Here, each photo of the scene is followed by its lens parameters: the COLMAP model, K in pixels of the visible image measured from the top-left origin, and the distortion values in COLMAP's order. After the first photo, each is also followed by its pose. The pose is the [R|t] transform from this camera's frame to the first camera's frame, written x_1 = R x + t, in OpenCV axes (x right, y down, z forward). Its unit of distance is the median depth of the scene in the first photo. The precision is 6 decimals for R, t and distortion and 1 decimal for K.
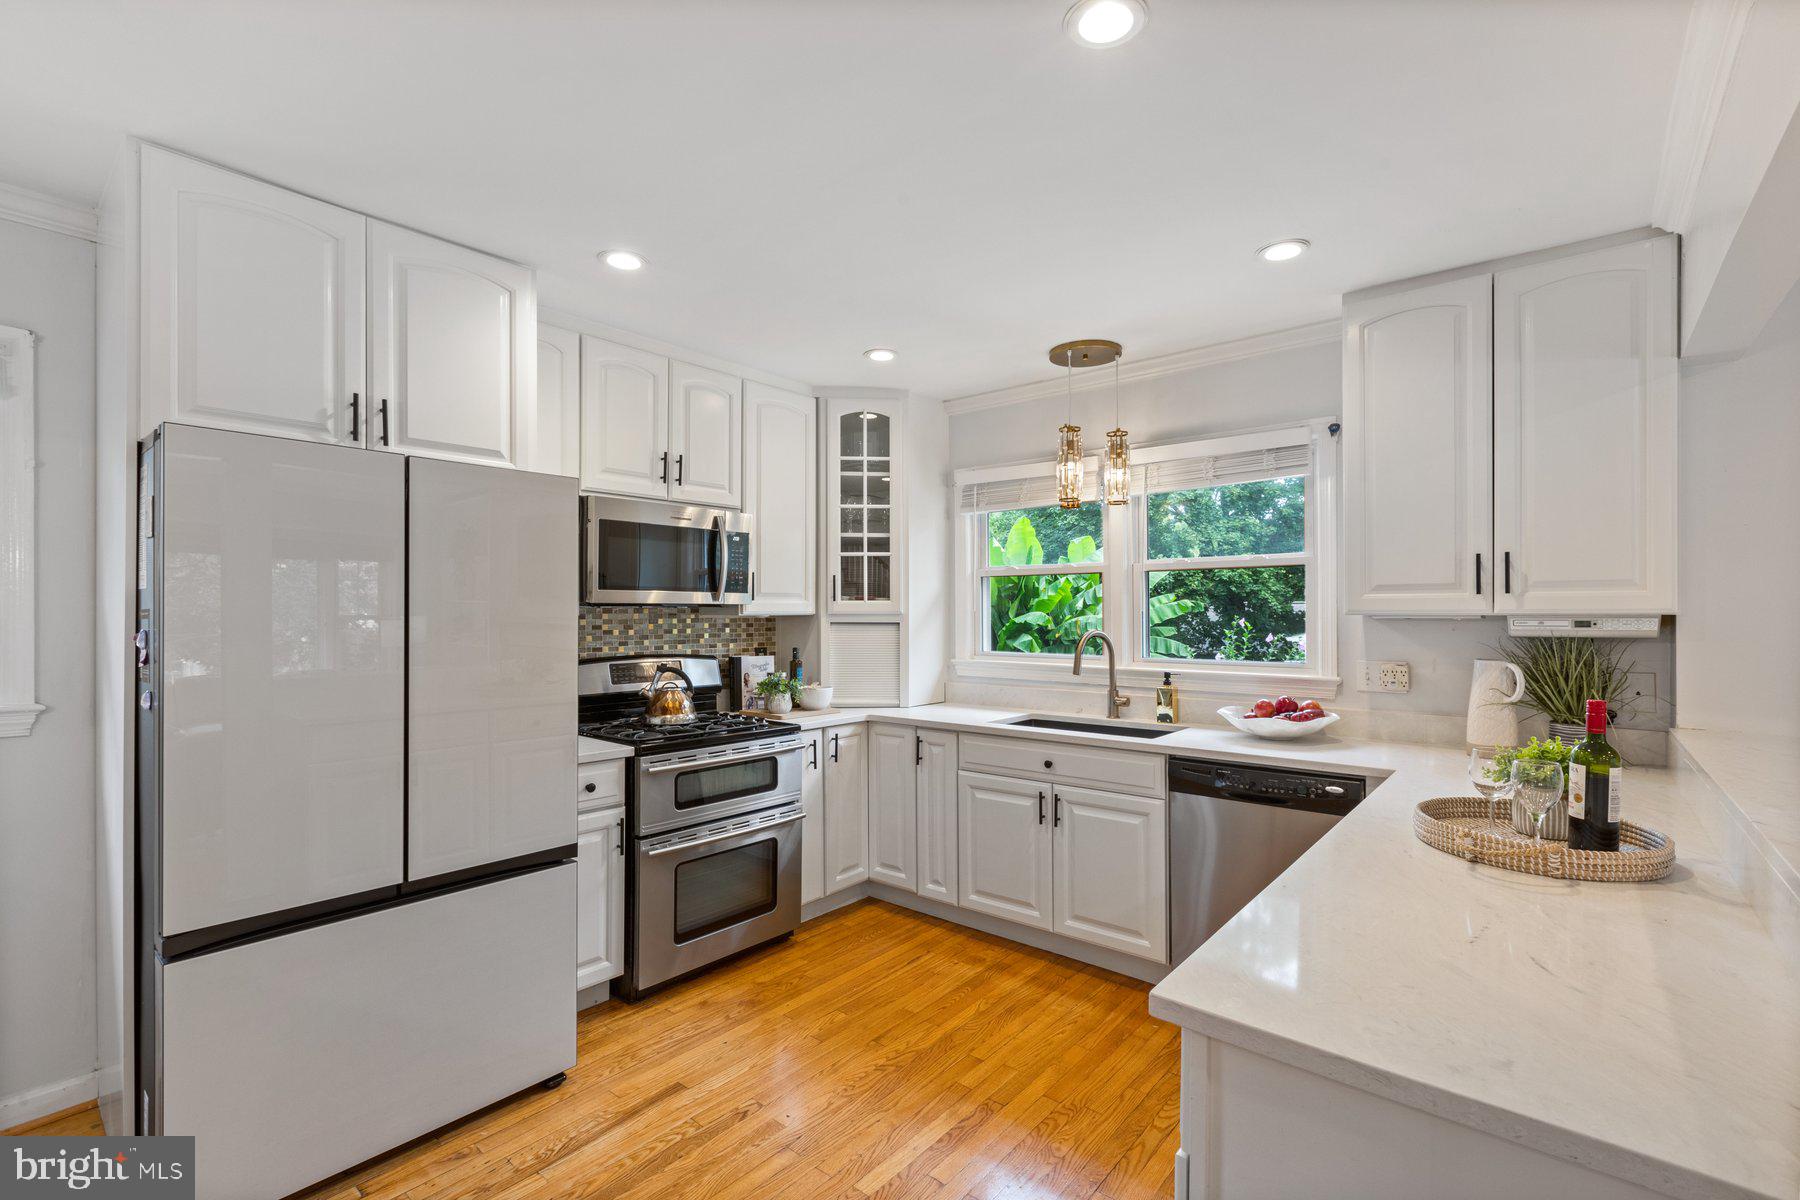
lens RADIAL K [[803.7, 0, 901.3], [0, 803.7, 614.1], [0, 0, 1]] dist [-0.000585, -0.000196]
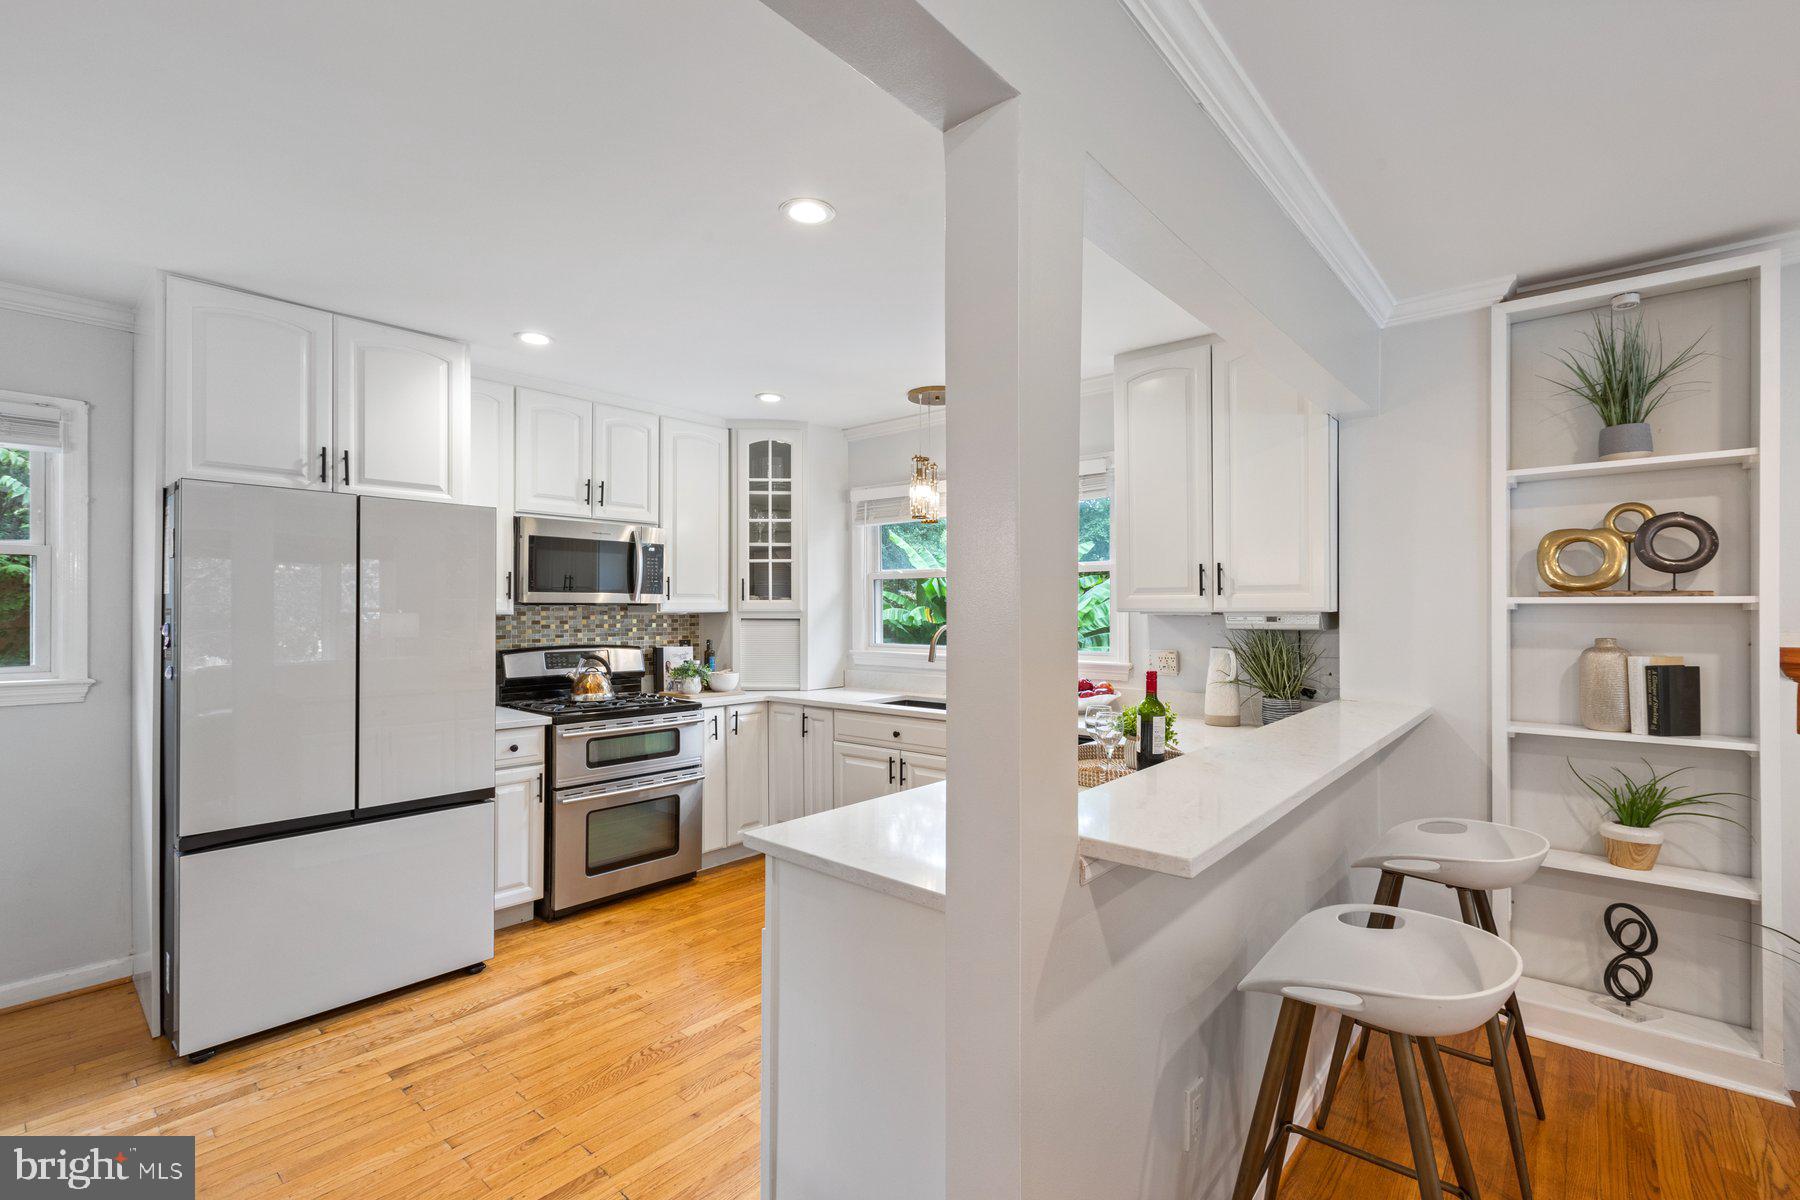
lens RADIAL K [[803.7, 0, 903.9], [0, 803.7, 608.3], [0, 0, 1]] dist [-0.000585, -0.000196]
pose [[0.999865, -0.000489, -0.016432, 0.247219], [0.000424, 0.999992, -0.003966, 0.000117], [0.016434, 0.003958, 0.999857, -0.257606]]
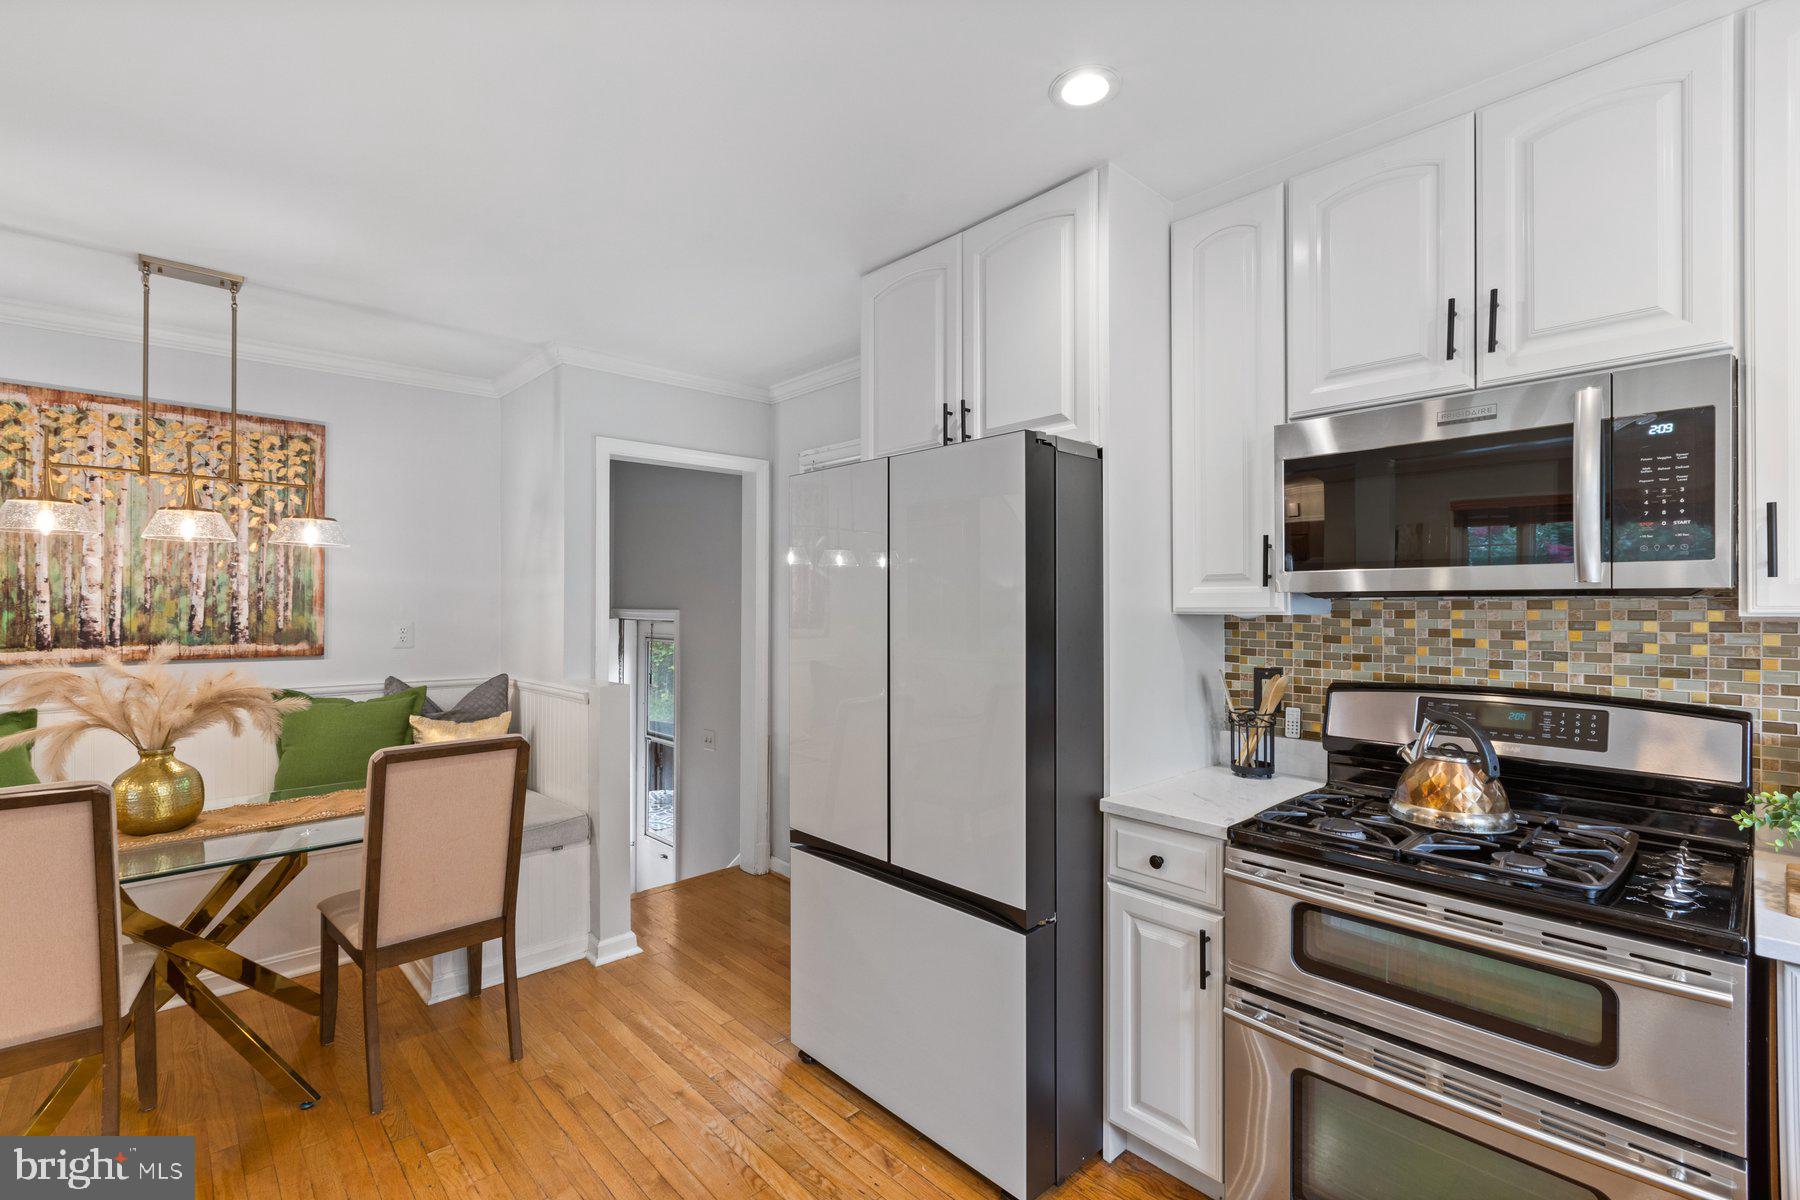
lens RADIAL K [[803.7, 0, 904.2], [0, 803.7, 604.3], [0, 0, 1]] dist [-0.000585, -0.000196]
pose [[-0.123681, -0.001997, -0.992320, 0.317542], [-0.004001, 0.999991, -0.001514, -0.002679], [0.992314, 0.003783, -0.123688, 0.854626]]
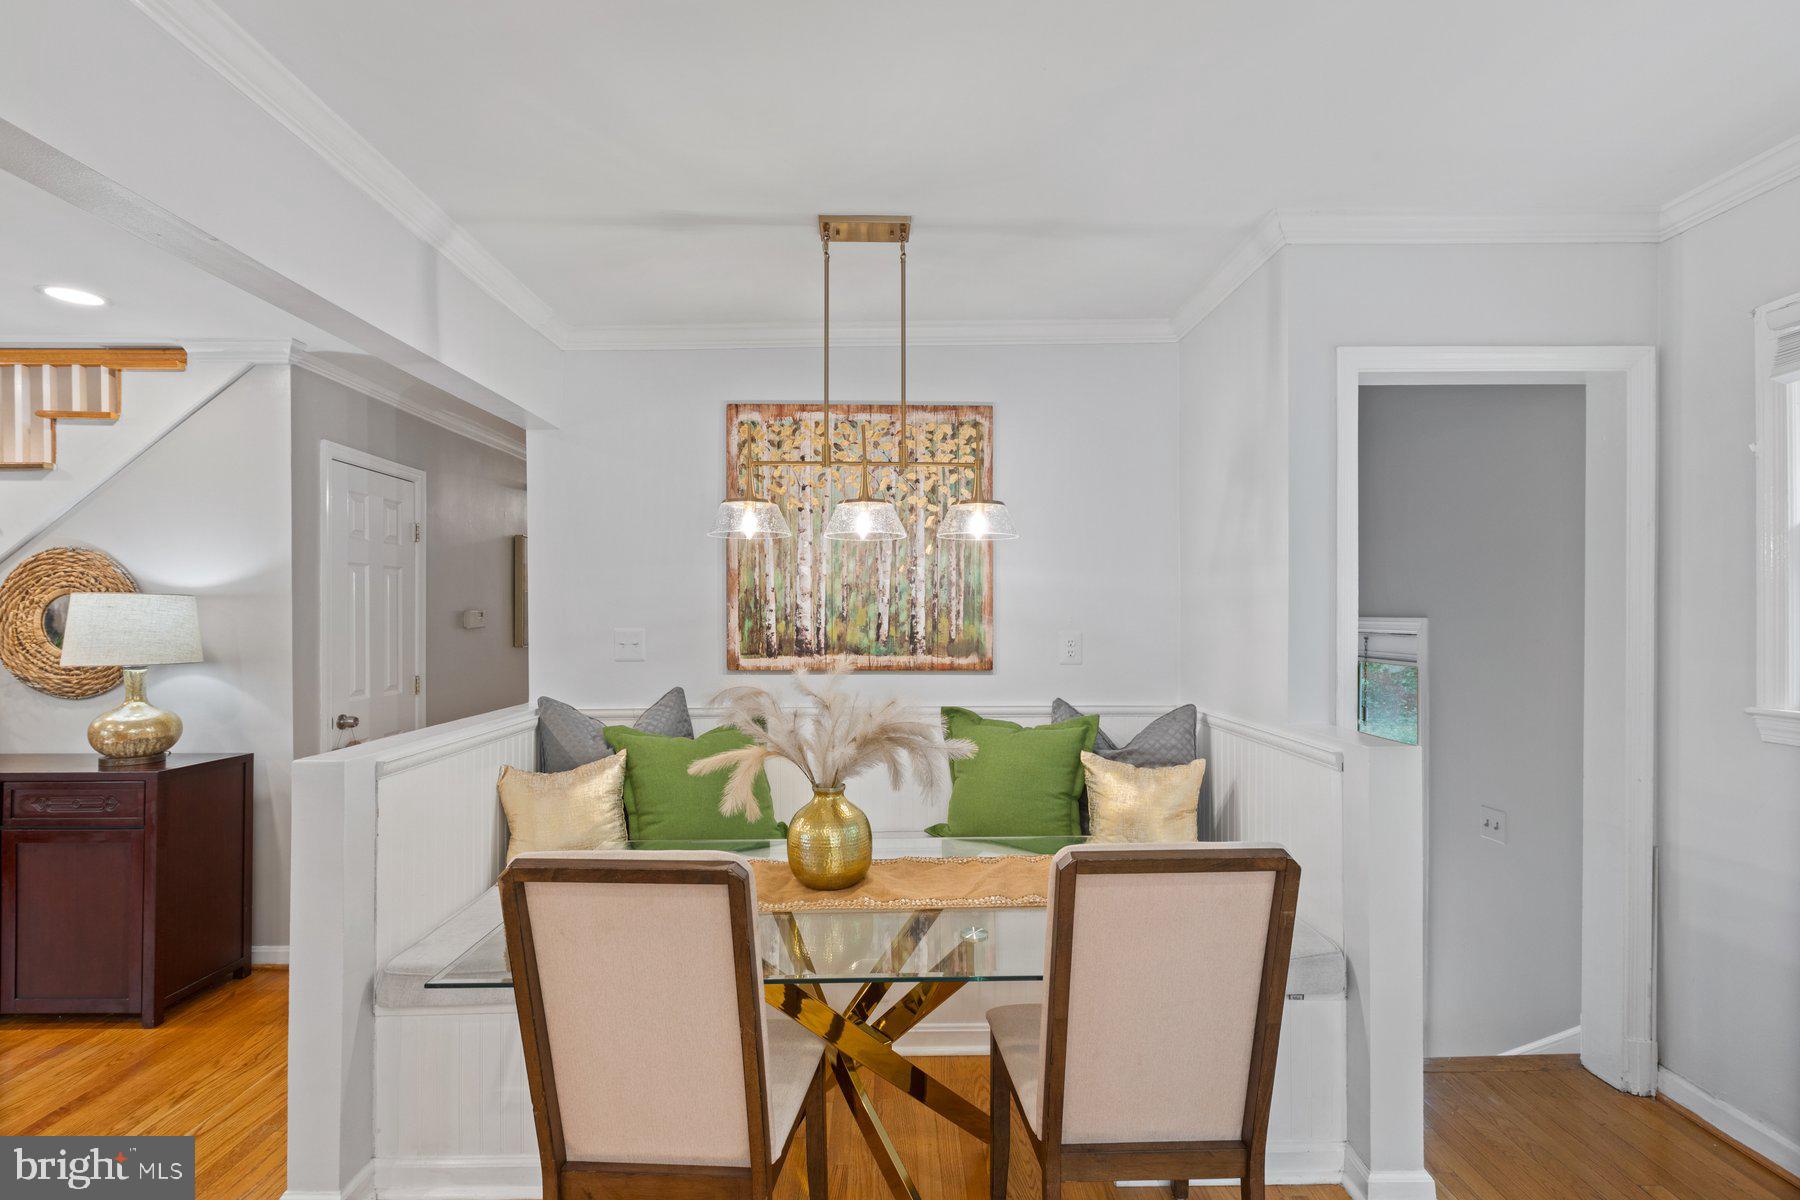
lens RADIAL K [[803.7, 0, 900.6], [0, 803.7, 613.2], [0, 0, 1]] dist [-0.000585, -0.000196]
pose [[-0.760814, 0.002321, -0.648966, 0.150677], [0.001162, 0.999997, 0.002213, -0.002135], [0.648969, 0.000929, -0.760814, 0.700242]]
